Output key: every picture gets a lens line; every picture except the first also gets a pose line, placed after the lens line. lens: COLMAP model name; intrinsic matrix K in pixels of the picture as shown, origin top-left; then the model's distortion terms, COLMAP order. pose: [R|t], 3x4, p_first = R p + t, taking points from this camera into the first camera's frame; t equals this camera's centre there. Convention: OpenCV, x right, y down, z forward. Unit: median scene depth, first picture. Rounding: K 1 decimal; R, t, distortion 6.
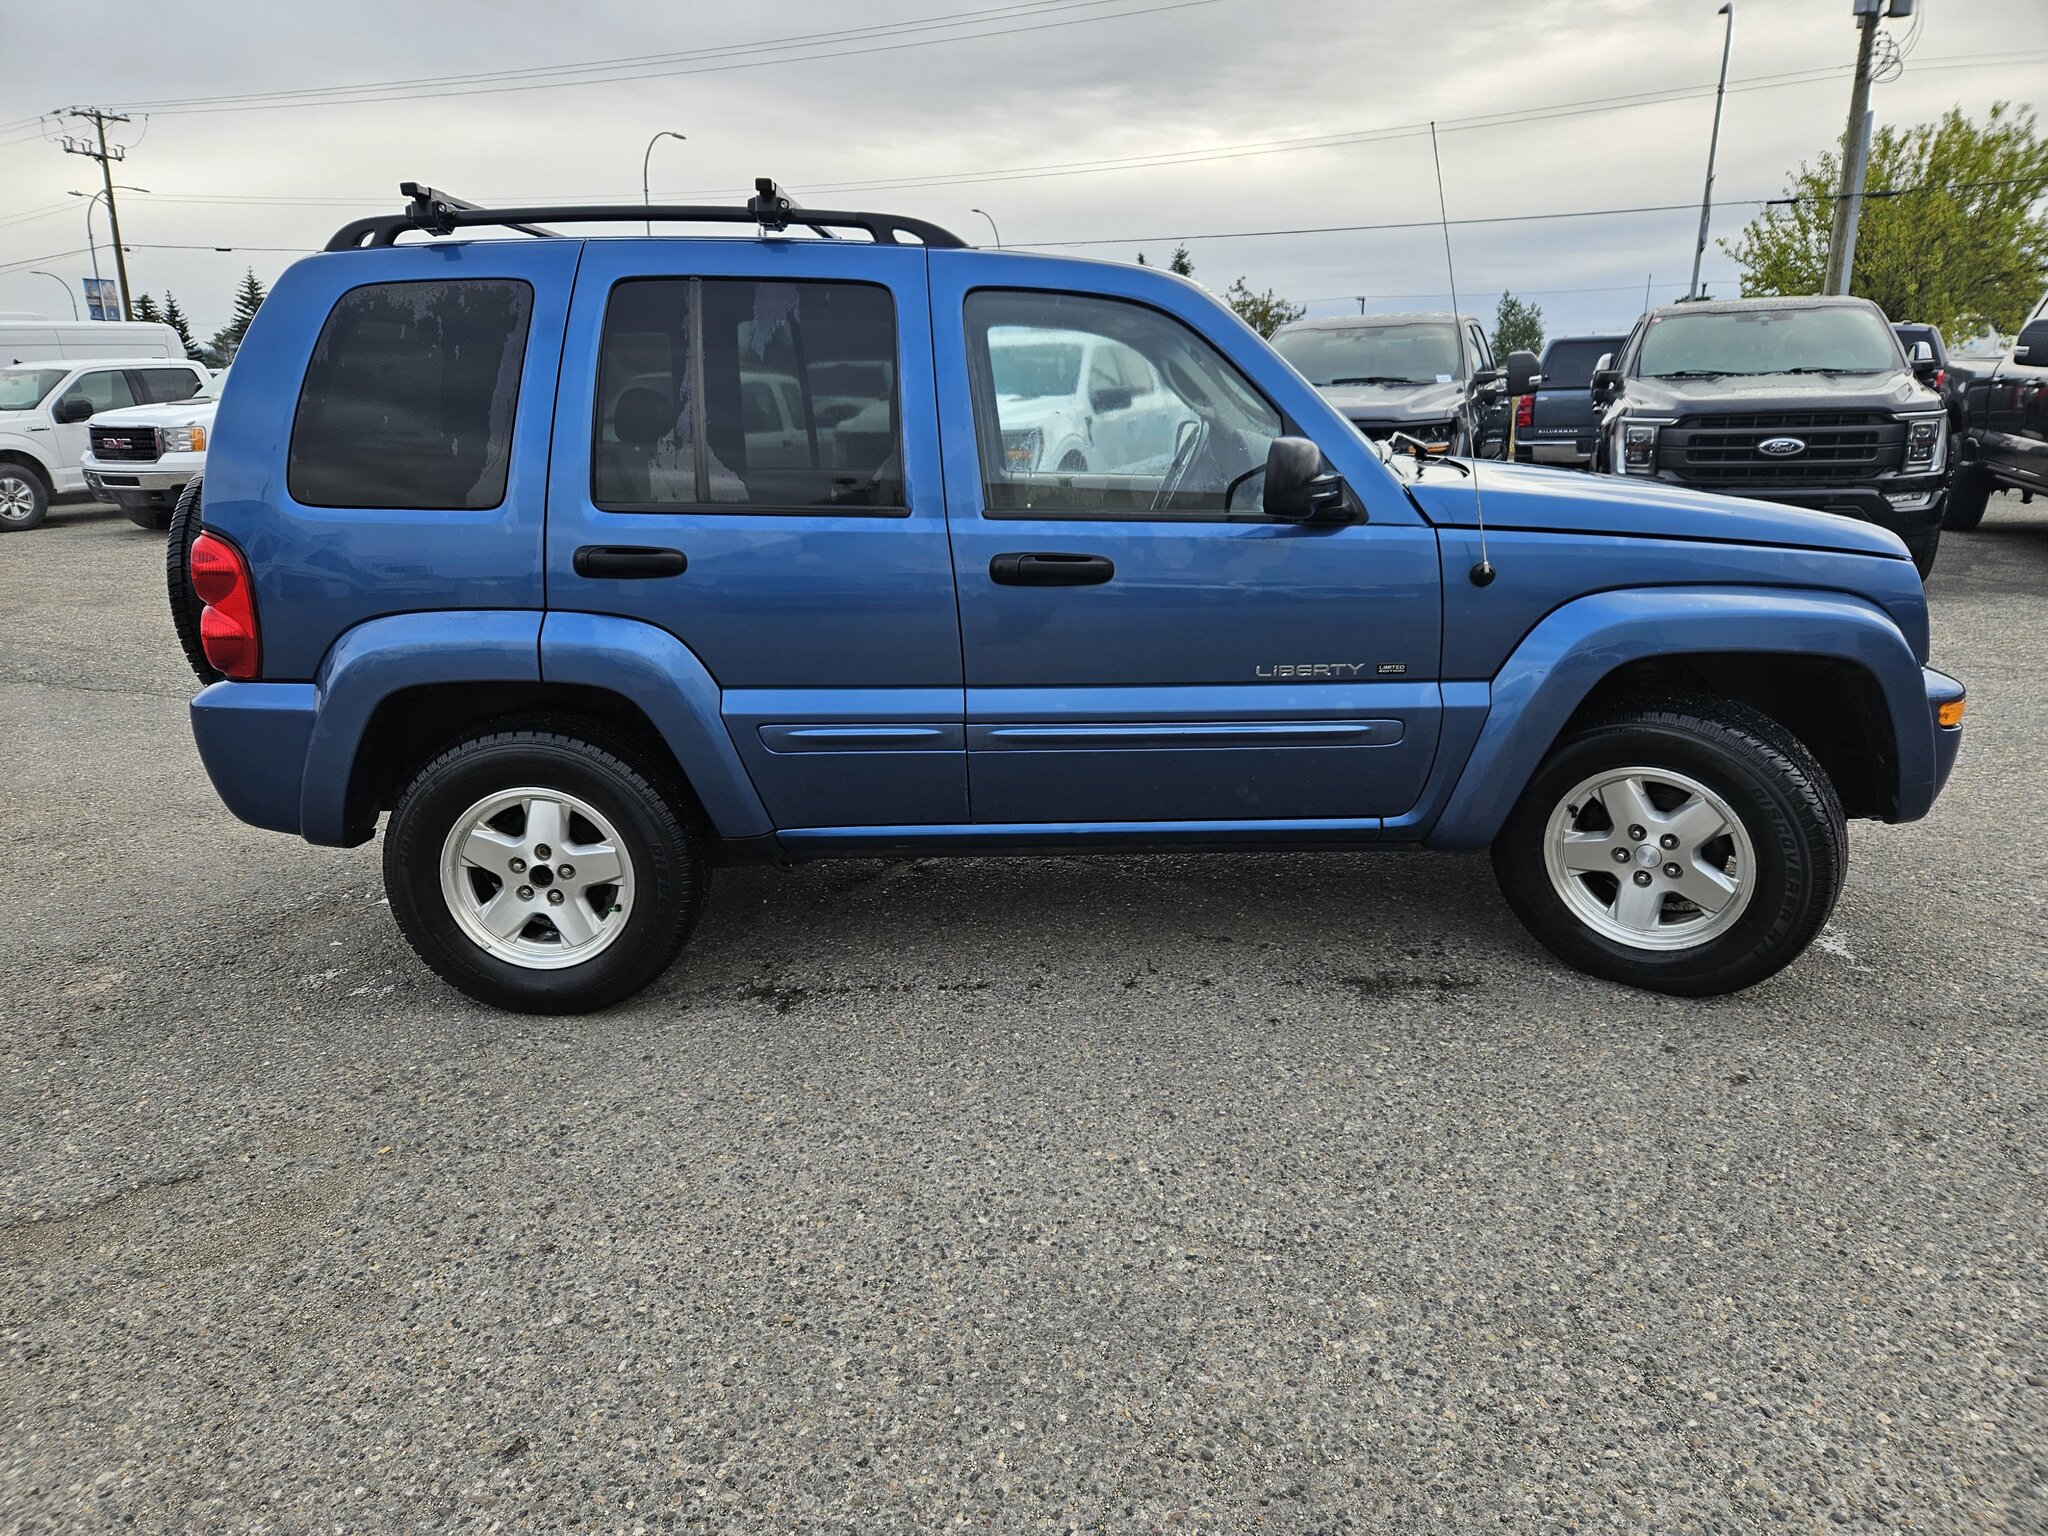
lens RADIAL K [[1356.2, 0, 1021.3], [0, 1356.2, 861.3], [0, 0, 1]] dist [0.027145, -0.004363]
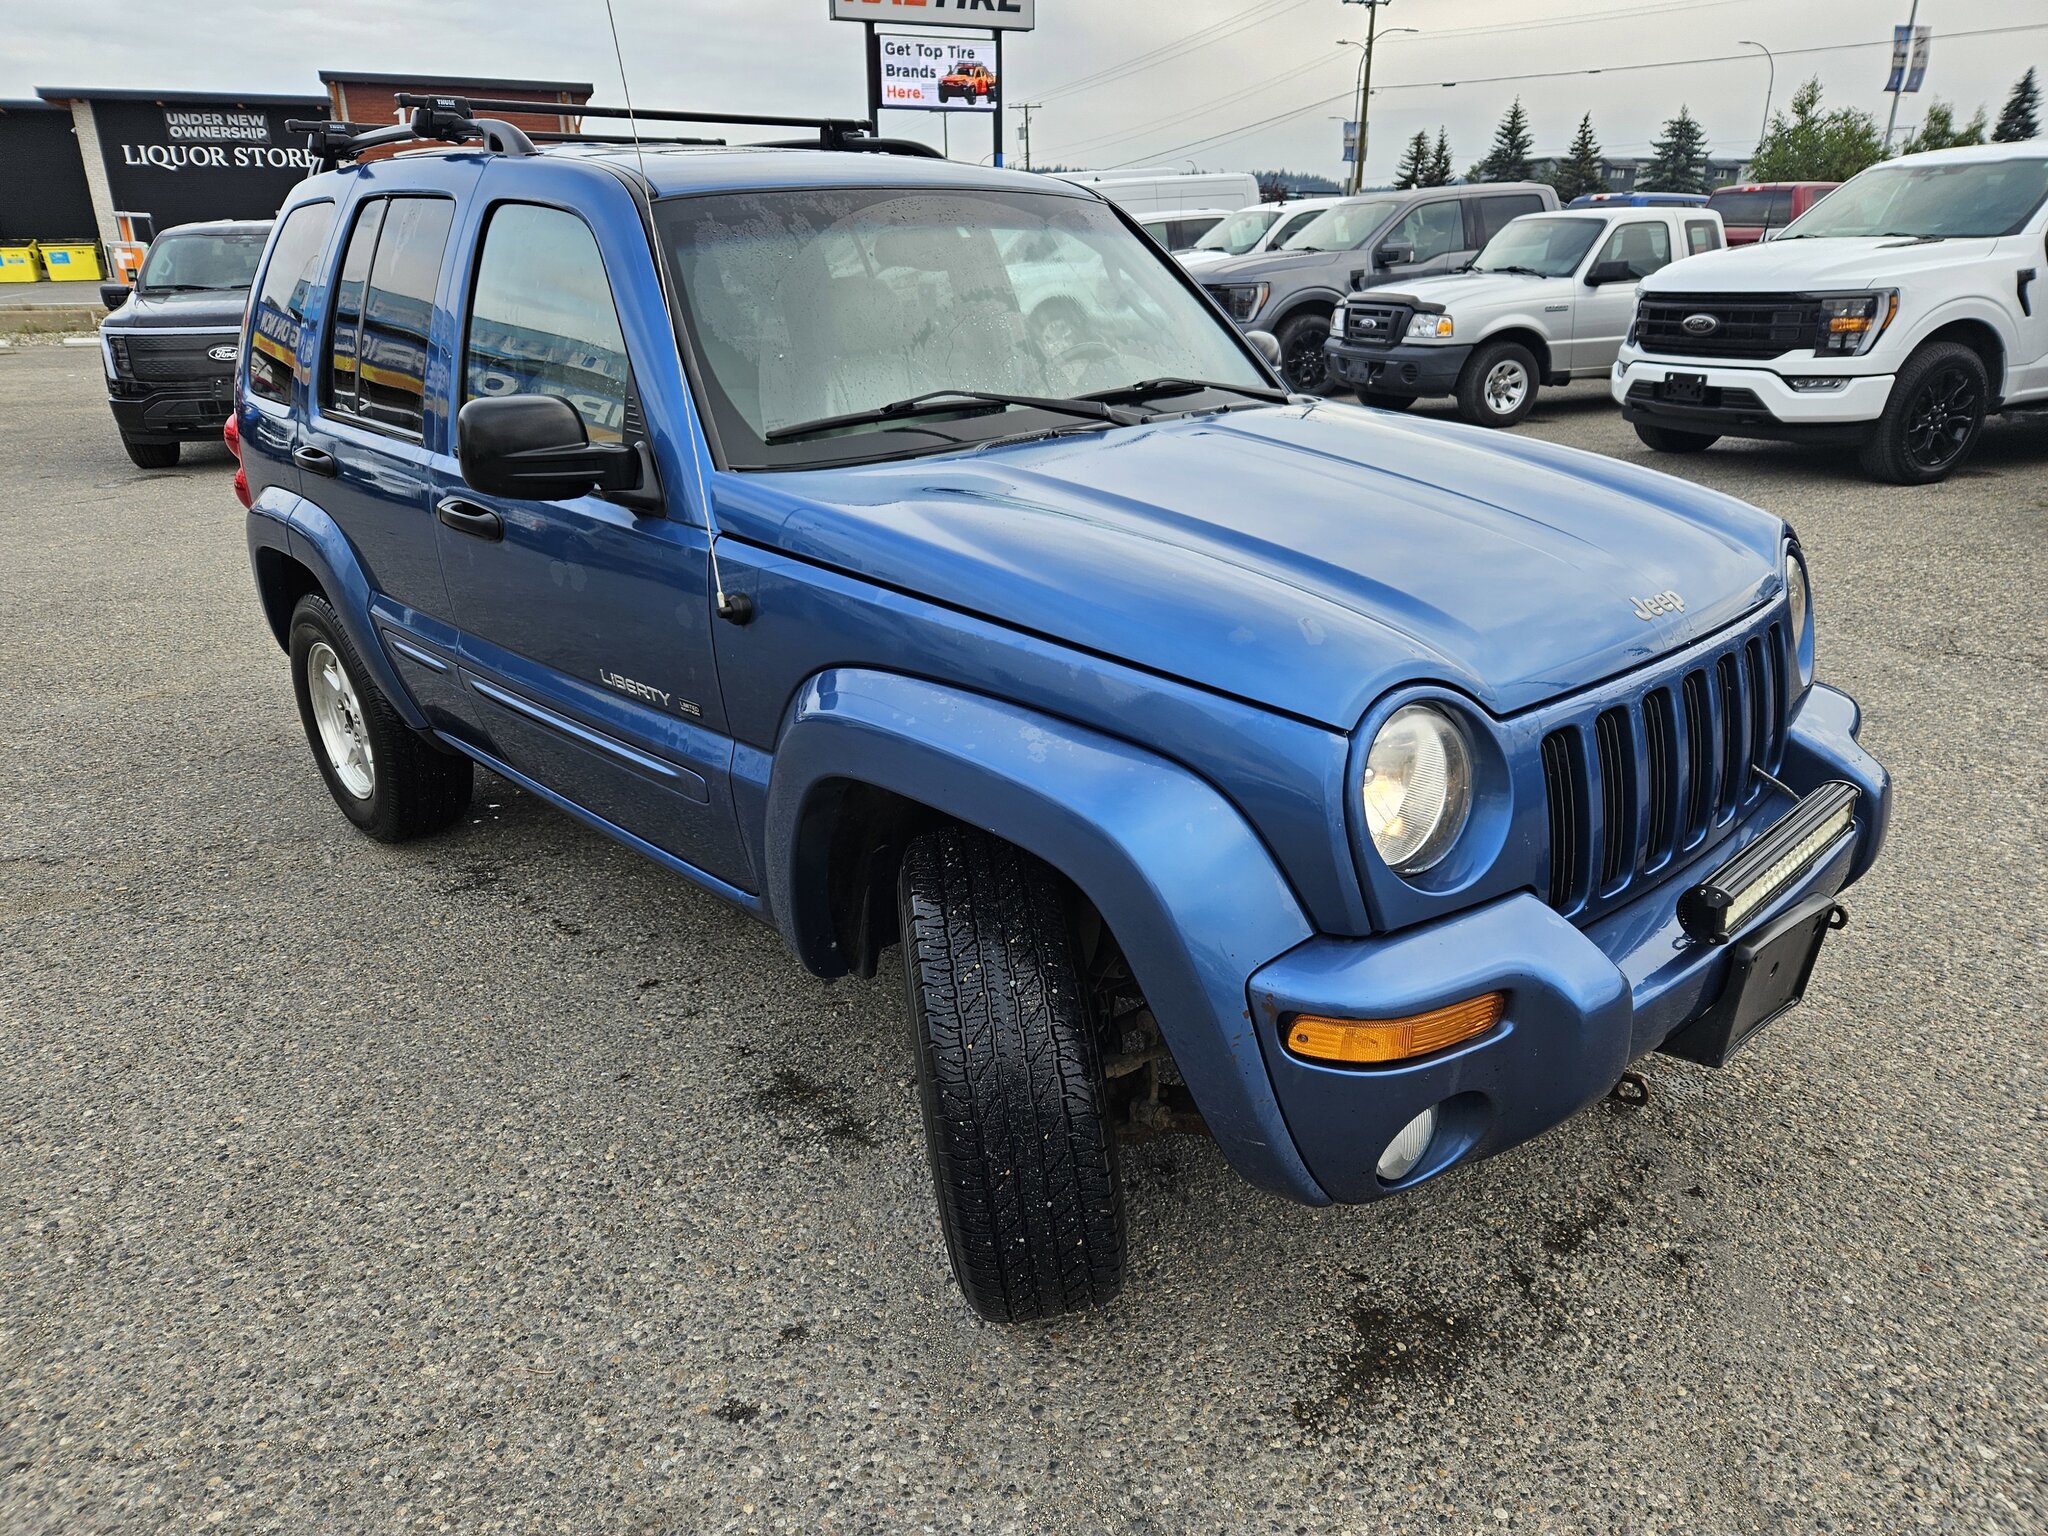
lens RADIAL K [[1390.0, 0, 1032.1], [0, 1390.0, 808.1], [0, 0, 1]] dist [0.052738, -0.035259]
pose [[0.697619, 0.270216, -0.663560, 0.883421], [-0.225615, 0.961887, 0.154507, -0.234195], [0.680019, 0.041922, 0.731995, 0.508536]]
